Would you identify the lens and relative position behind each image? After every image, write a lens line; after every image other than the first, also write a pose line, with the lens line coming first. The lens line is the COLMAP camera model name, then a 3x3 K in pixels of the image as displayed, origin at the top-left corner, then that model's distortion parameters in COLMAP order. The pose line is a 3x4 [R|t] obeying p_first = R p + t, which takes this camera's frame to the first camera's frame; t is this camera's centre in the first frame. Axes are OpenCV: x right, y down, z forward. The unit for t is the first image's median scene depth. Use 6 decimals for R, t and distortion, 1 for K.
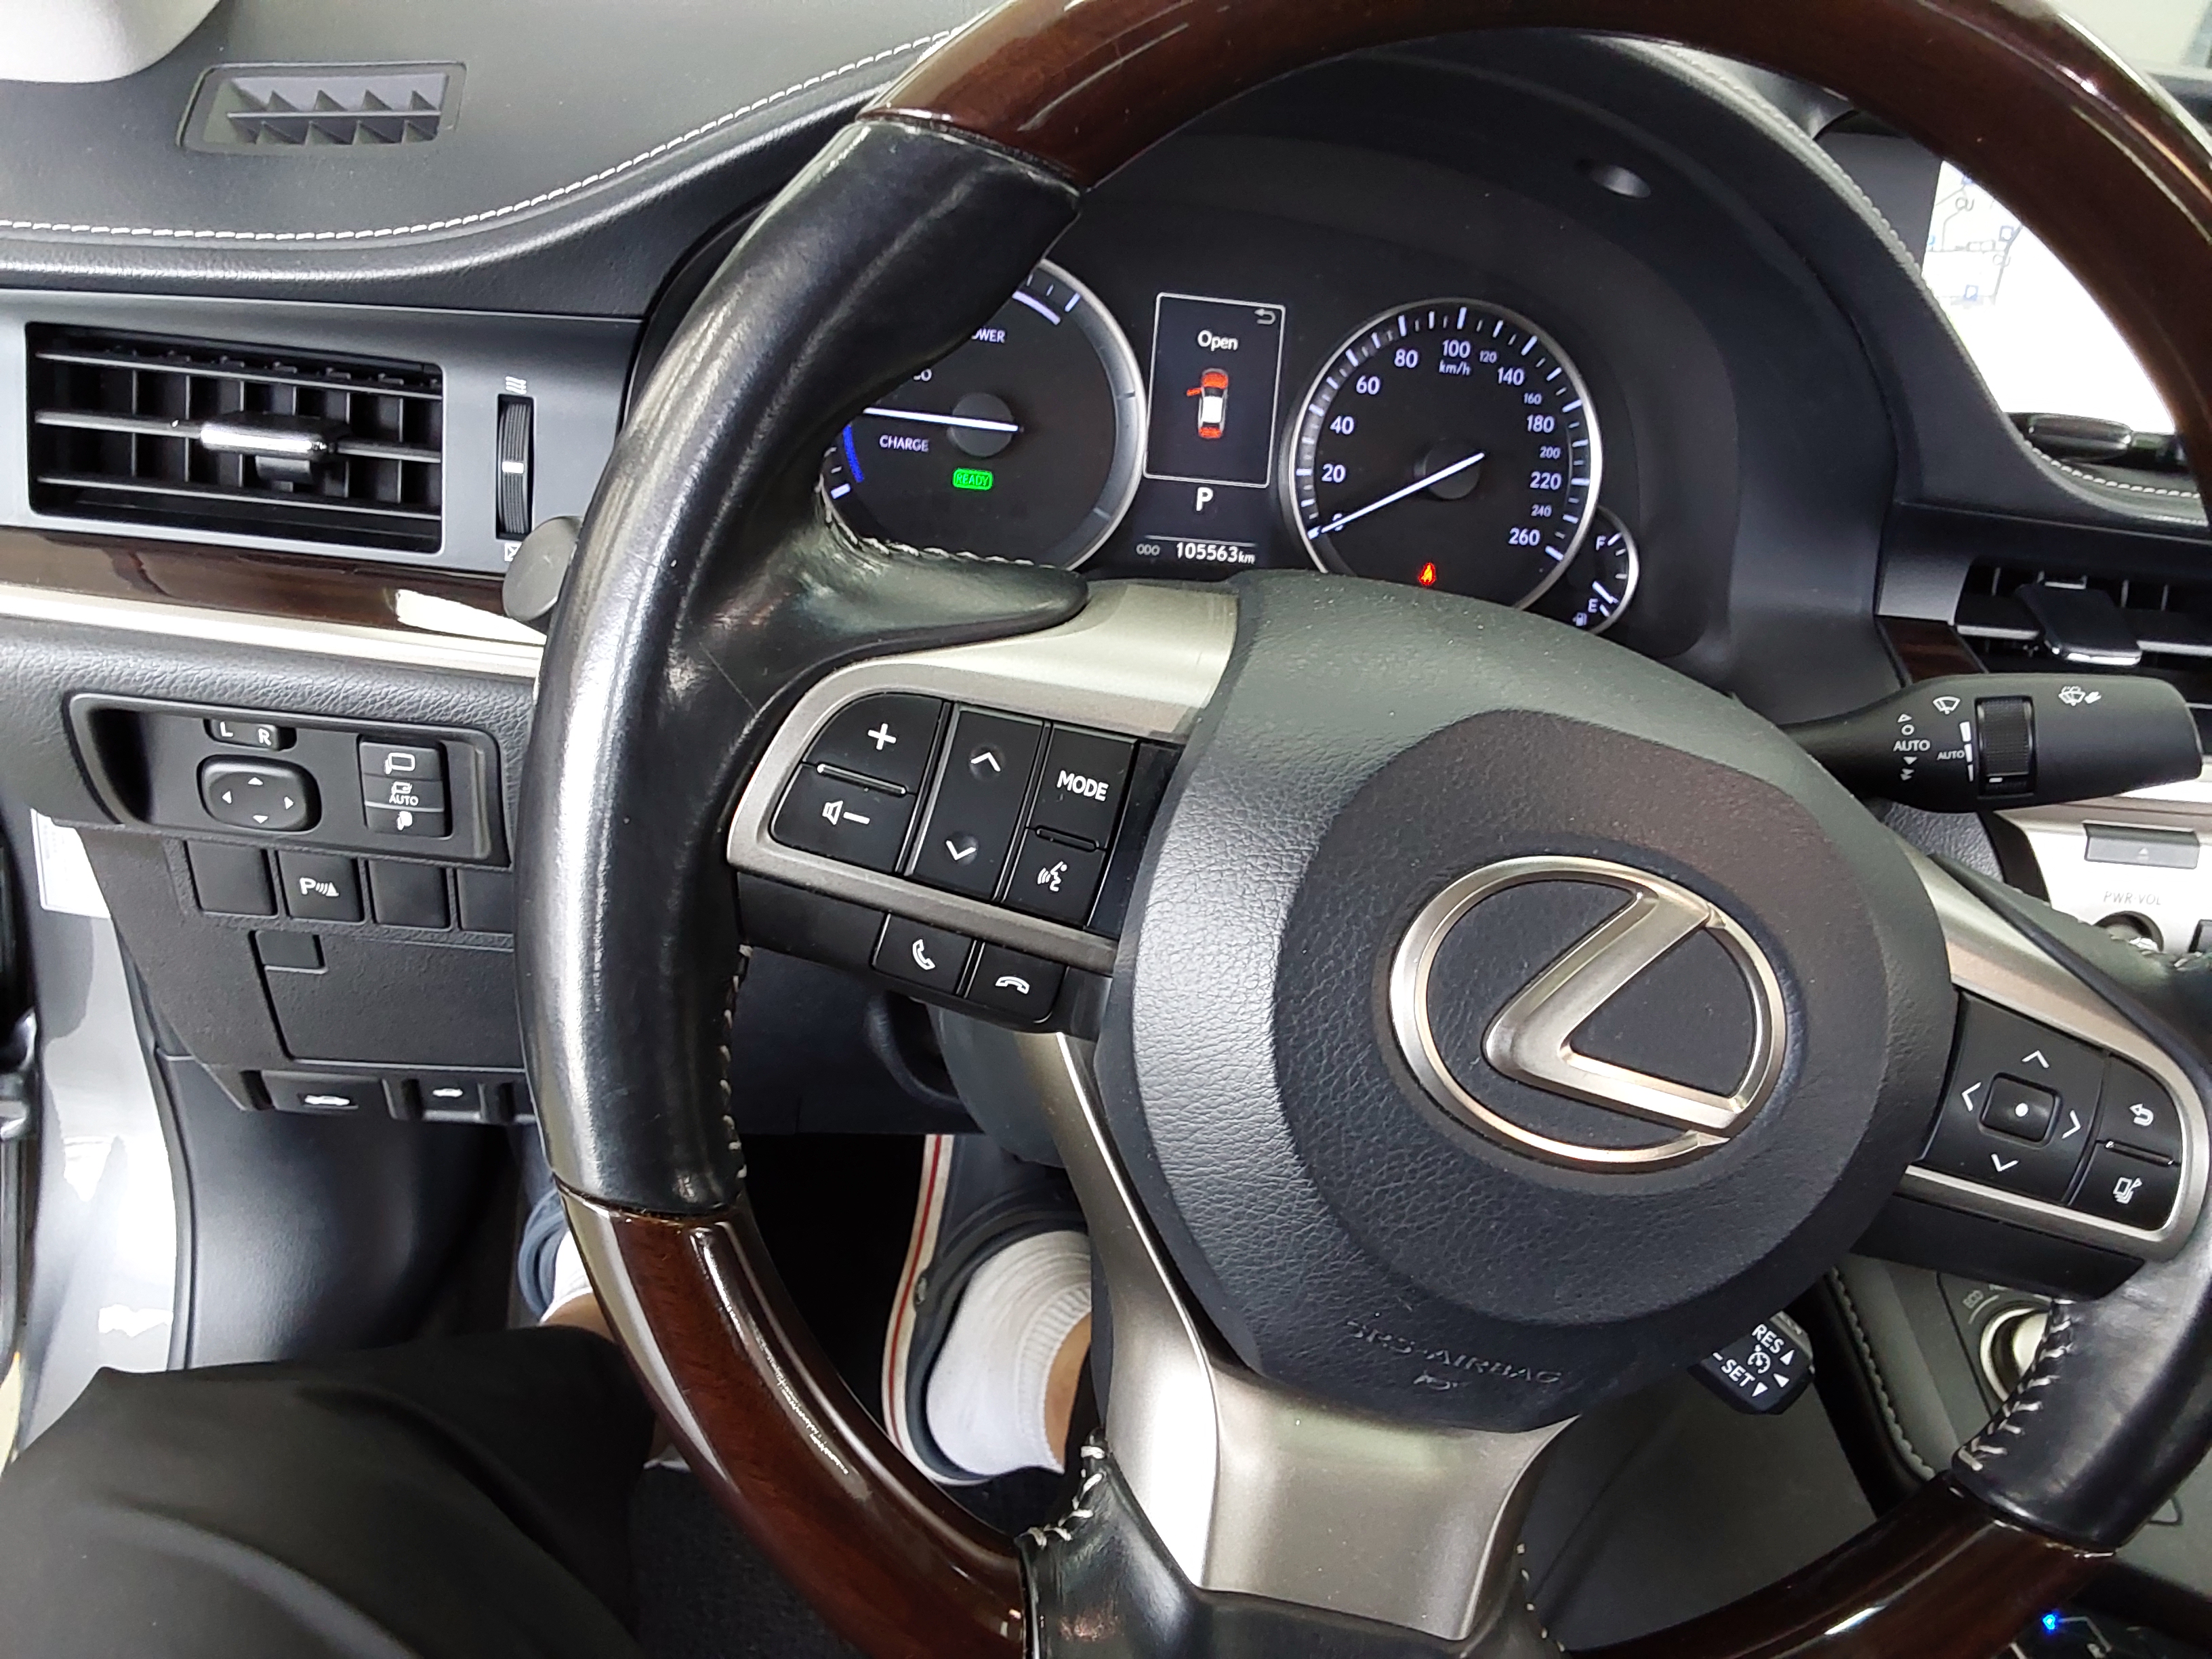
lens RADIAL K [[1717.2, 0, 1073.3], [0, 1717.2, 830.1], [0, 0, 1]] dist [0.079167, -0.085945]
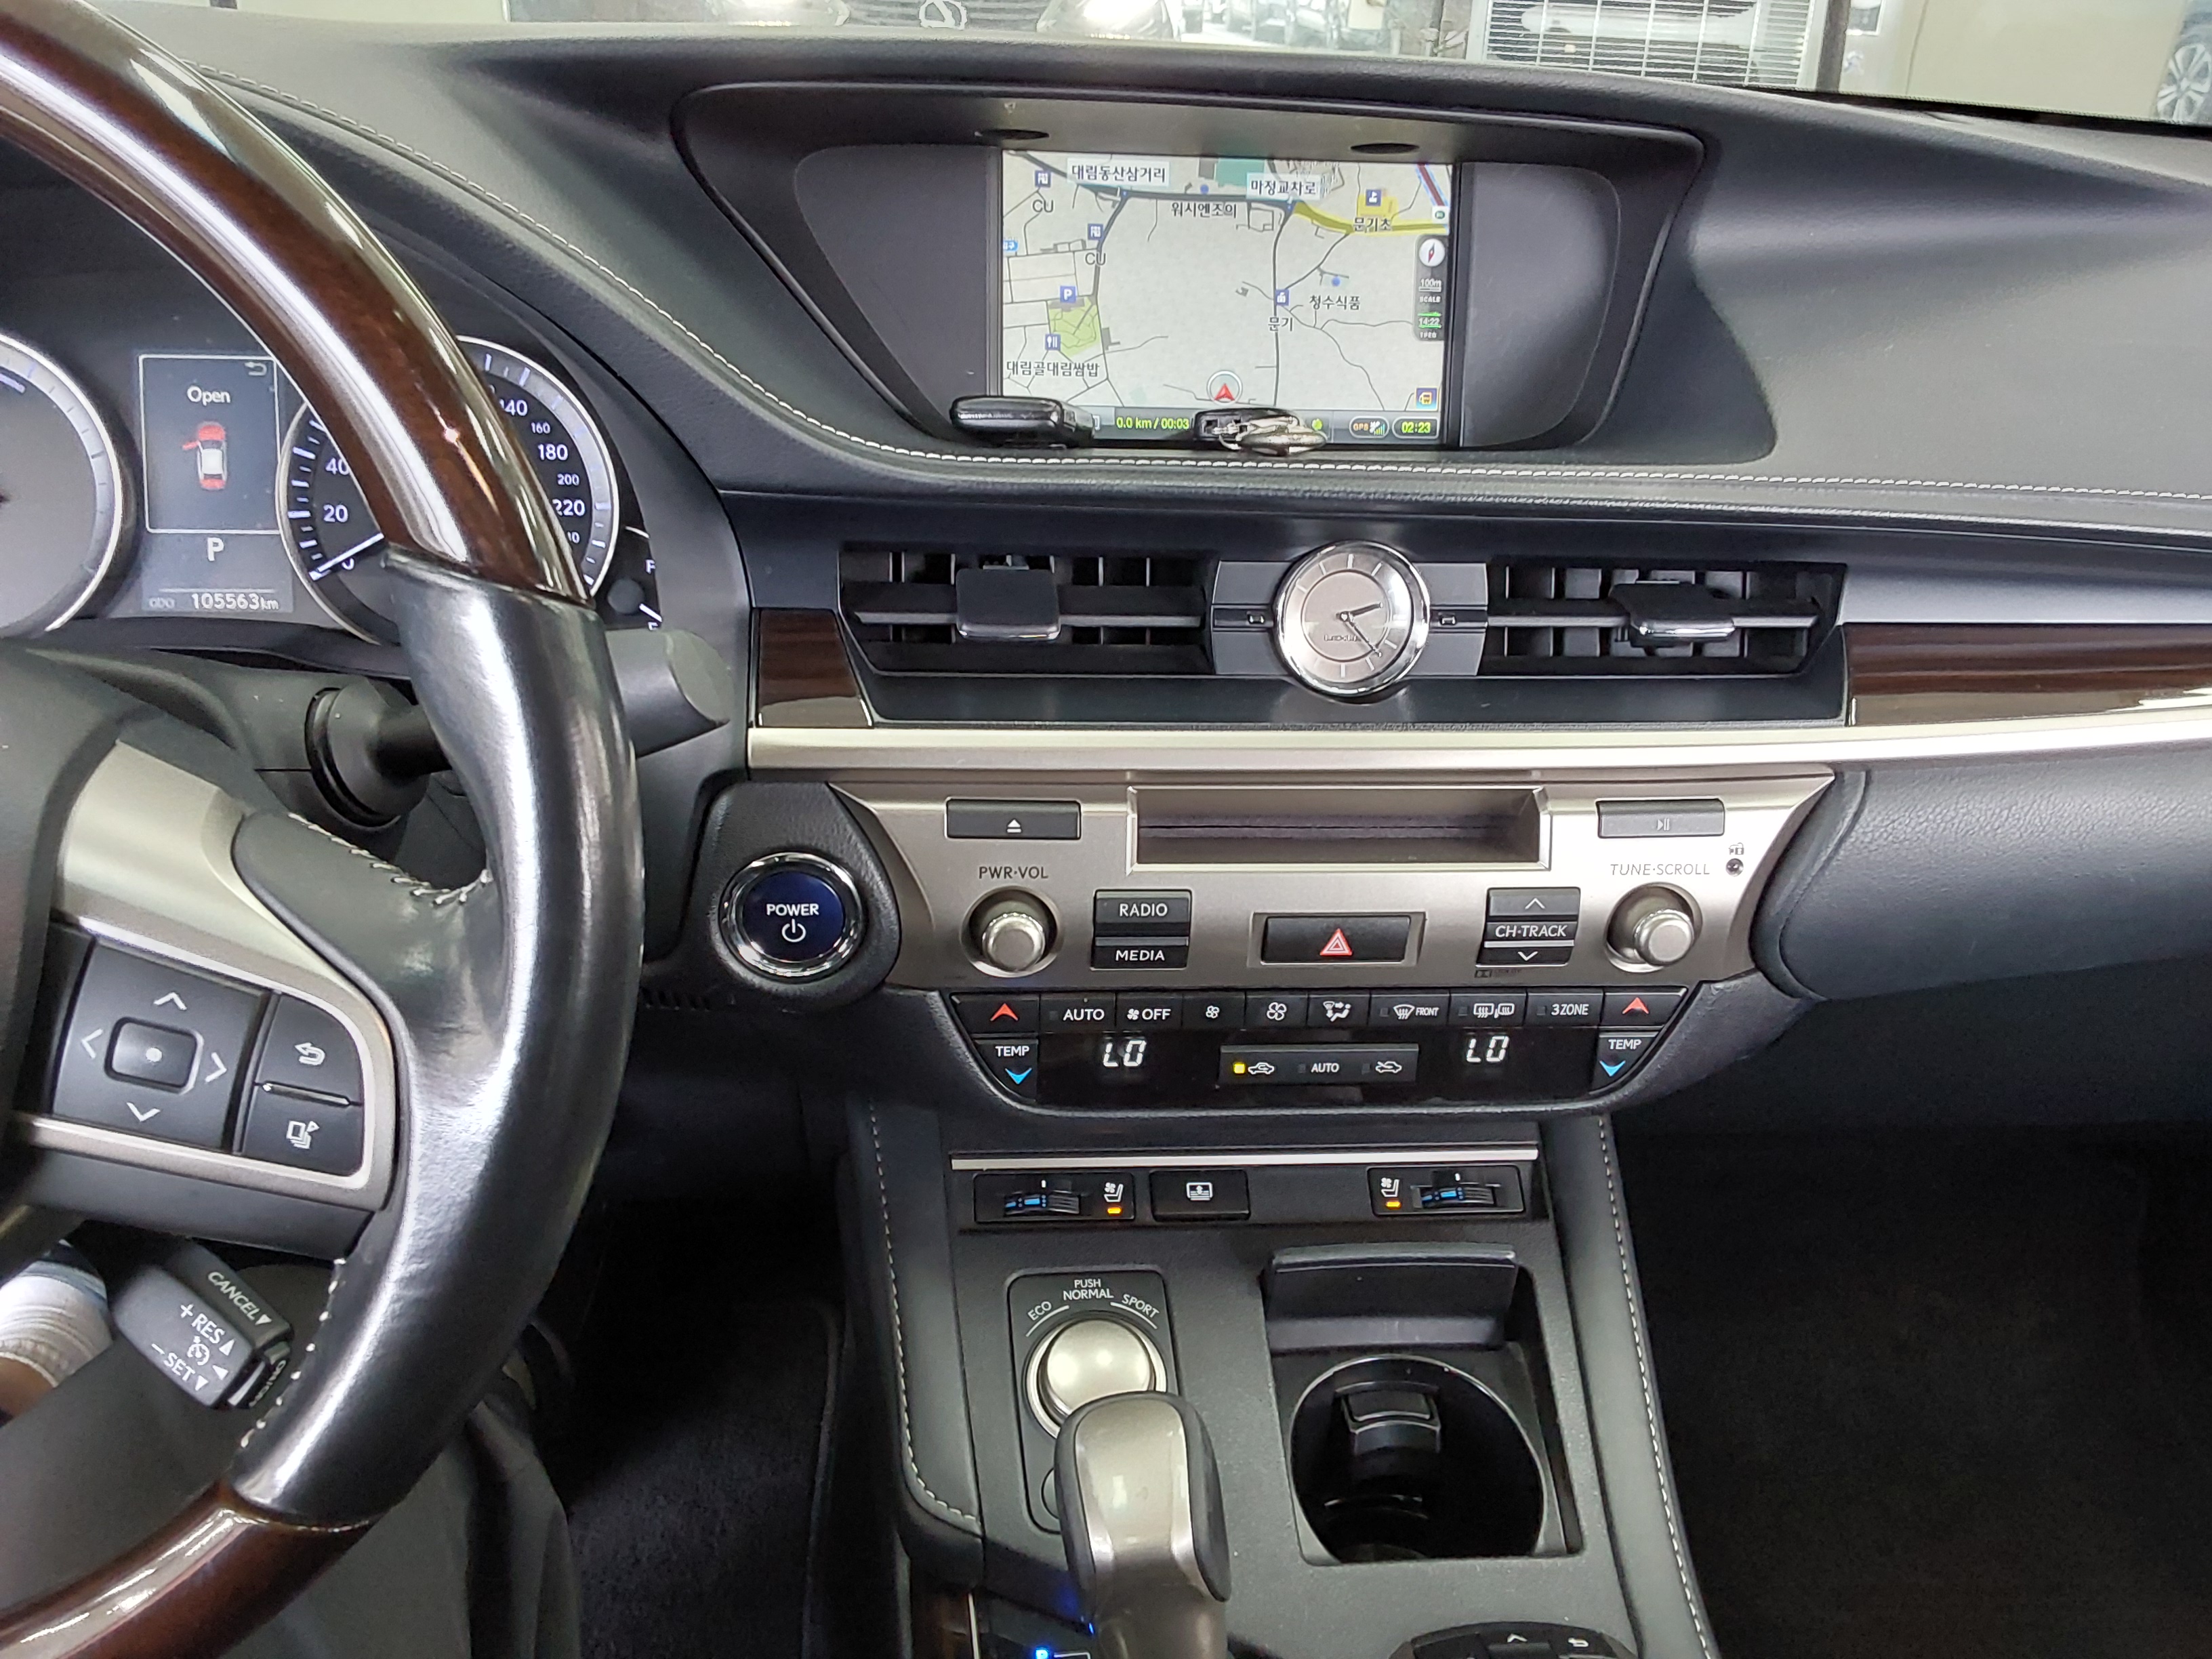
lens RADIAL K [[1717.2, 0, 1091.4], [0, 1717.2, 838.7], [0, 0, 1]] dist [0.079167, -0.085945]
pose [[0.993071, -0.069530, -0.094738, 0.673801], [0.062607, 0.995278, -0.074182, 0.084664], [0.099449, 0.067737, 0.992734, 0.049667]]
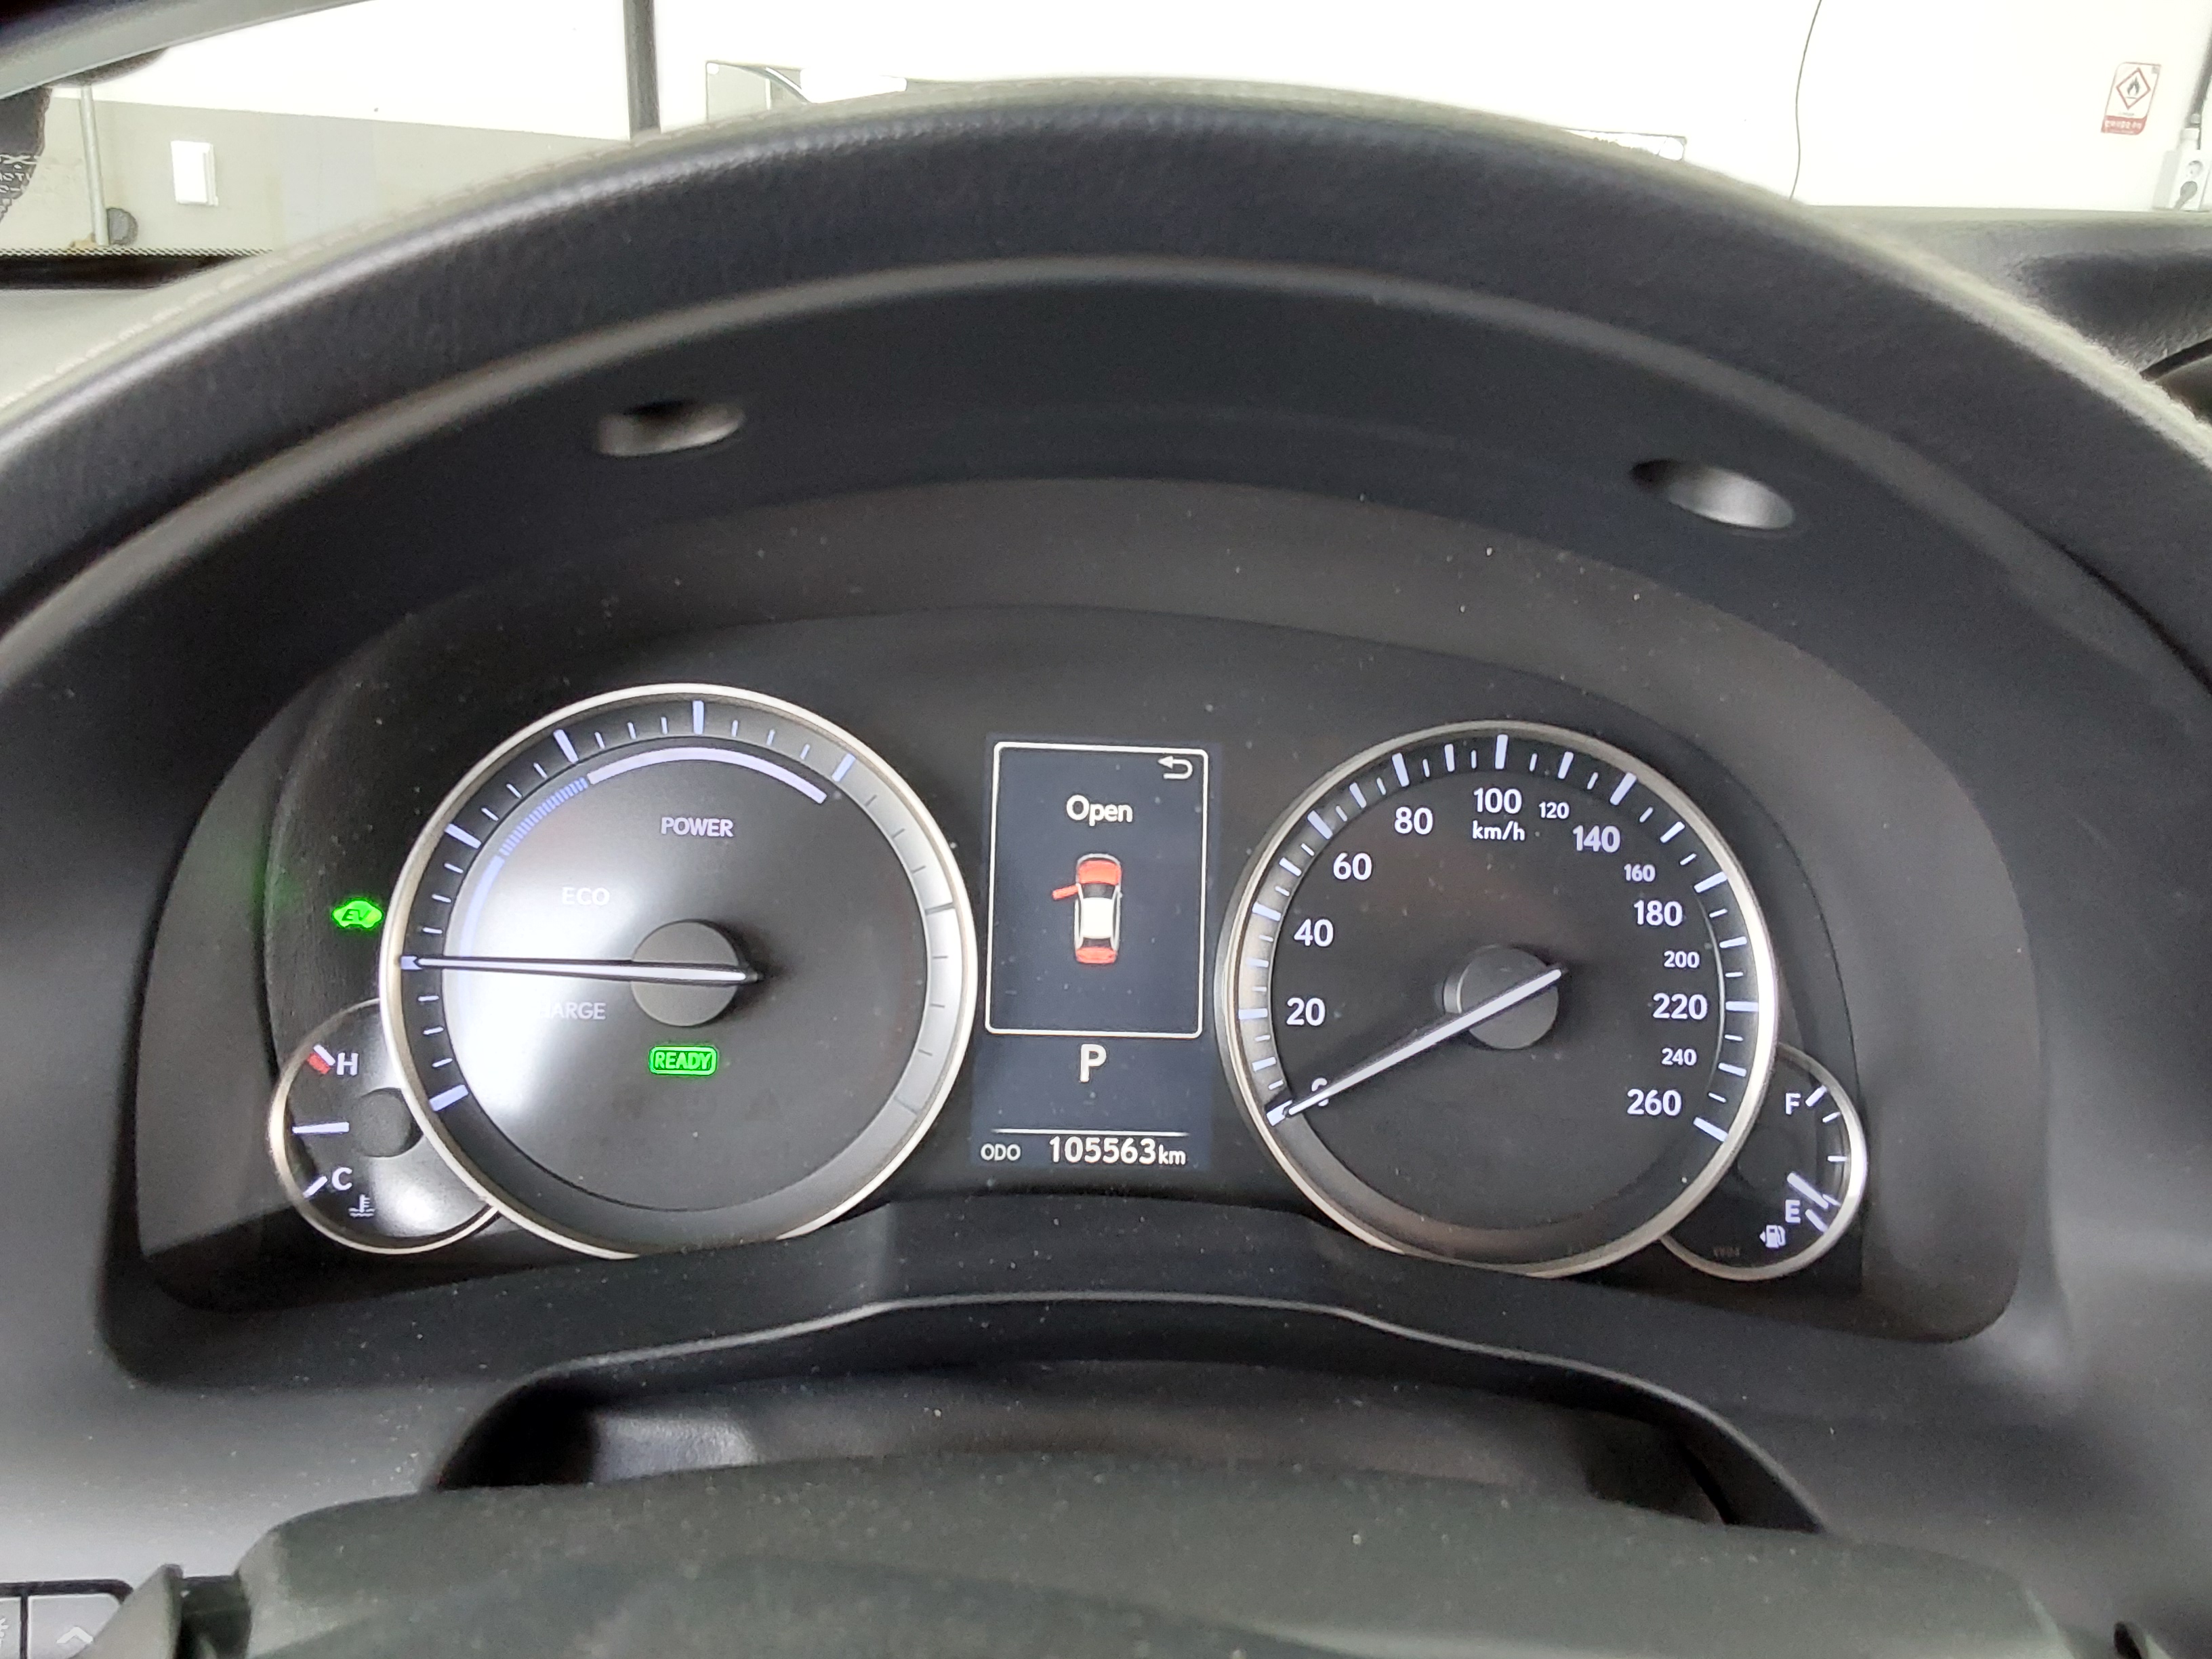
lens RADIAL K [[1717.2, 0, 1093.3], [0, 1717.2, 837.0], [0, 0, 1]] dist [0.079167, -0.085945]
pose [[0.992179, -0.053968, -0.112549, 0.148890], [0.027840, 0.974664, -0.221936, -0.136595], [0.121675, 0.217066, 0.968544, 0.404941]]
